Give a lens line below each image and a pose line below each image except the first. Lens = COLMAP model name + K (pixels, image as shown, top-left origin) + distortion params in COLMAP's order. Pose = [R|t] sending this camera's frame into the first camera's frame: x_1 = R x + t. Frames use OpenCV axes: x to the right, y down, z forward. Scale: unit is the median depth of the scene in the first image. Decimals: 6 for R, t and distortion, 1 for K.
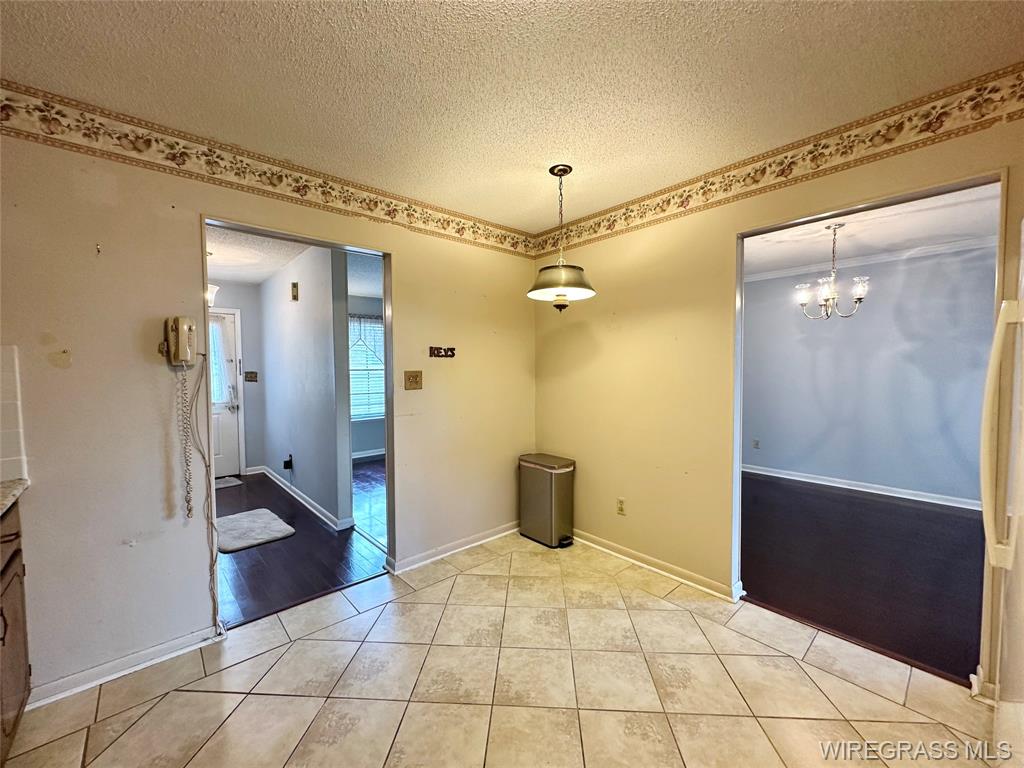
lens RADIAL K [[407.3, 0, 491.0], [0, 407.3, 369.0], [0, 0, 1]] dist [-0.000913, 0.000391]
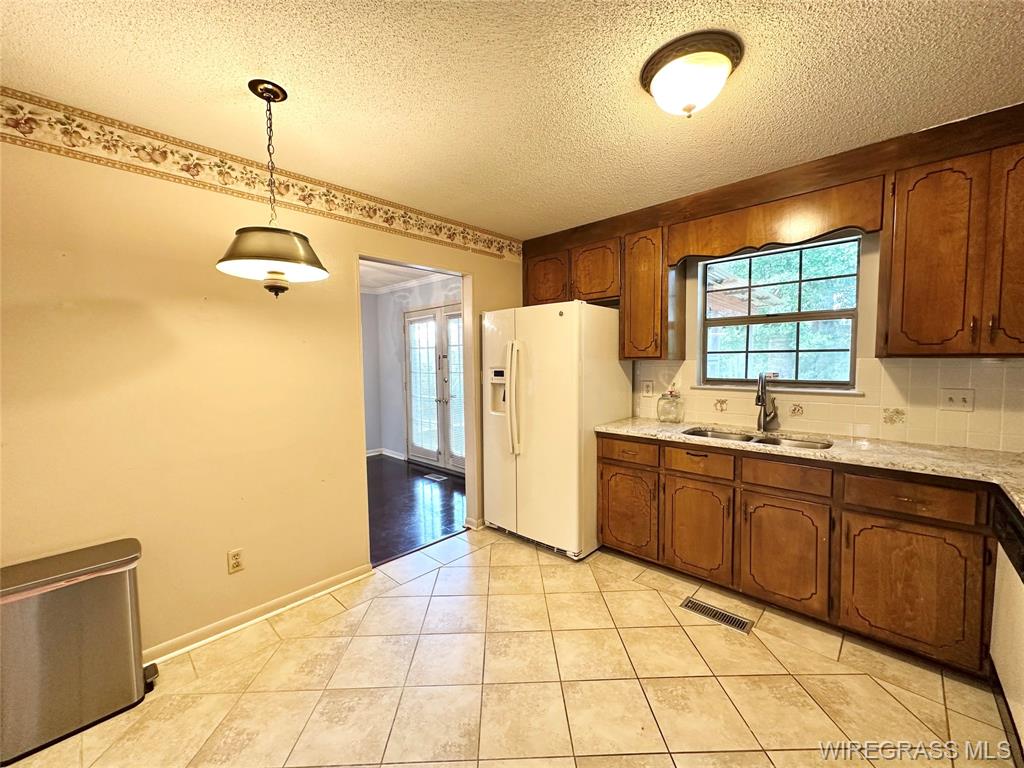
lens RADIAL K [[407.3, 0, 518.4], [0, 407.3, 385.3], [0, 0, 1]] dist [-0.000913, 0.000391]
pose [[-0.121272, -0.035430, 0.991987, -0.494585], [0.035694, 0.998561, 0.040029, 0.002994], [-0.991977, 0.040262, -0.119833, 0.590946]]
